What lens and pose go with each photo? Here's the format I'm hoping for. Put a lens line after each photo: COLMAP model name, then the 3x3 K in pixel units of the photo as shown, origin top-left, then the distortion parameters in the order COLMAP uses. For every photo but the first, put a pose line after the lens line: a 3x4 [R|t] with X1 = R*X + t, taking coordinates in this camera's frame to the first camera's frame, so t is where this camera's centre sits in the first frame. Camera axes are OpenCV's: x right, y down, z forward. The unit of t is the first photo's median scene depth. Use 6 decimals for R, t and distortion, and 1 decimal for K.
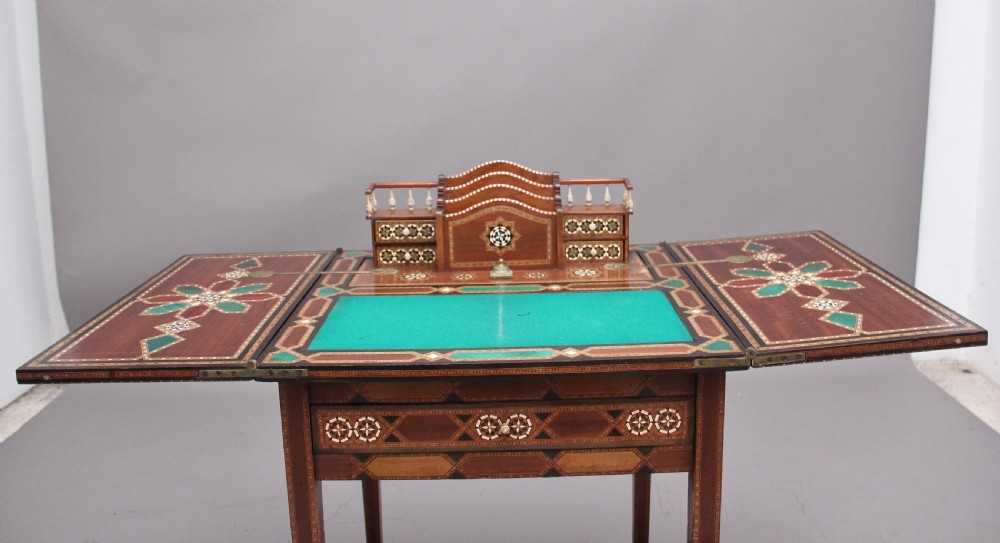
lens RADIAL K [[927.8, 0, 502.8], [0, 927.8, 185.7], [0, 0, 1]] dist [-0.159863, 0.071848]
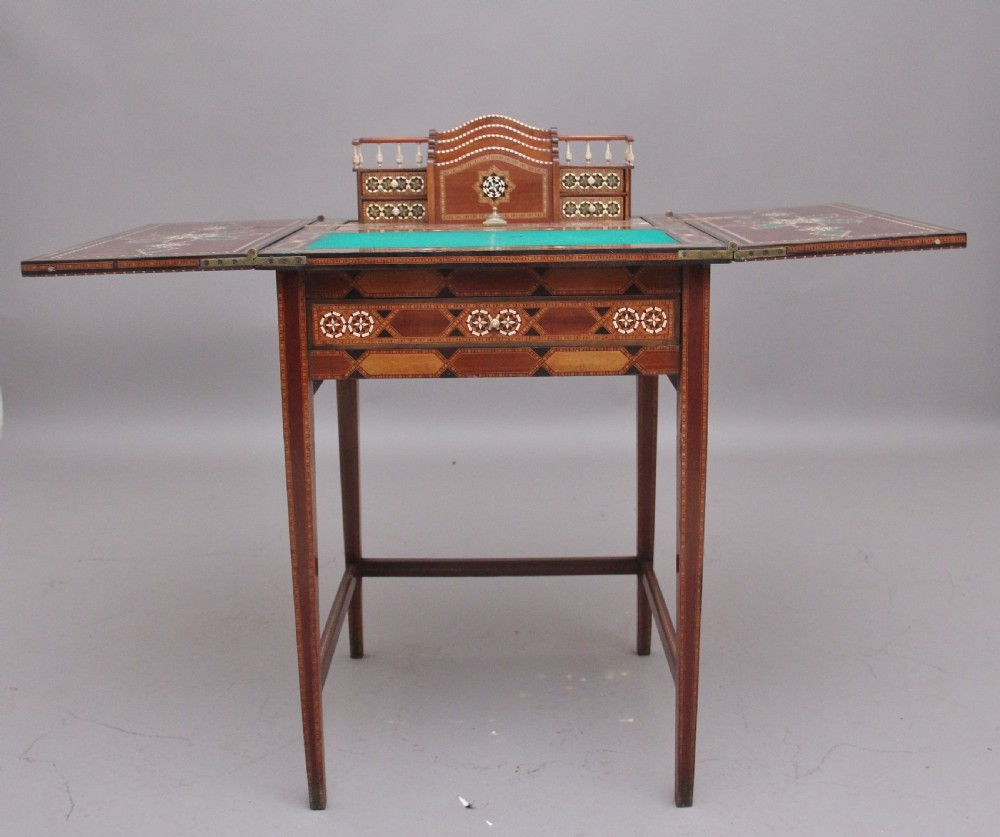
lens RADIAL K [[1322.4, 0, 474.8], [0, 1322.4, 411.9], [0, 0, 1]] dist [-0.166034, 0.000000]
pose [[0.999706, 0.013220, -0.020316, 0.010918], [-0.012142, 0.998557, 0.052305, 0.284949], [0.020978, -0.052043, 0.998424, -0.481968]]
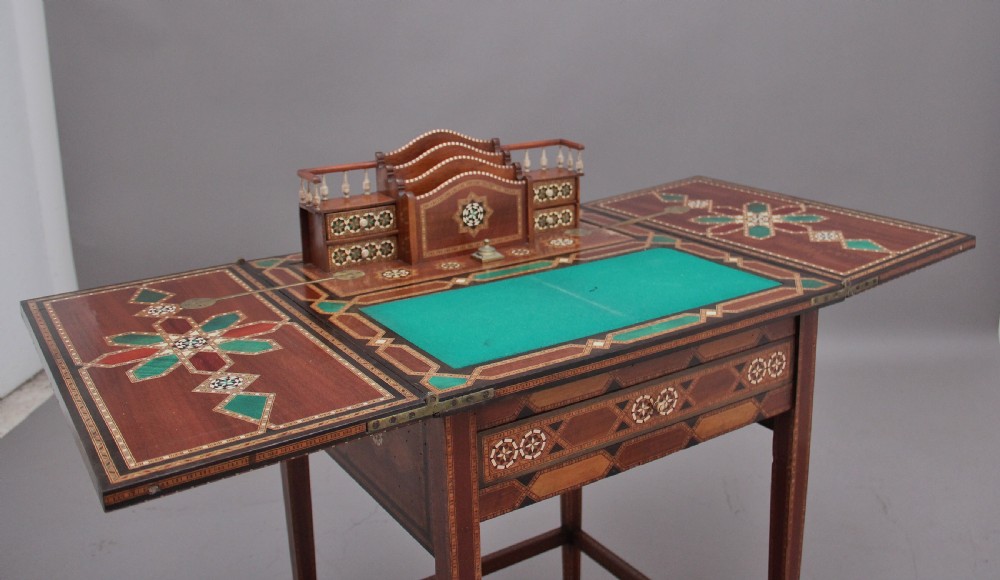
lens RADIAL K [[996.3, 0, 552.7], [0, 996.3, 249.1], [0, 0, 1]] dist [-0.122904, 0.000000]
pose [[0.821277, -0.136423, 0.553979, -0.619790], [0.087659, 0.989634, 0.113753, -0.018137], [-0.563755, -0.044861, 0.824723, 0.233191]]
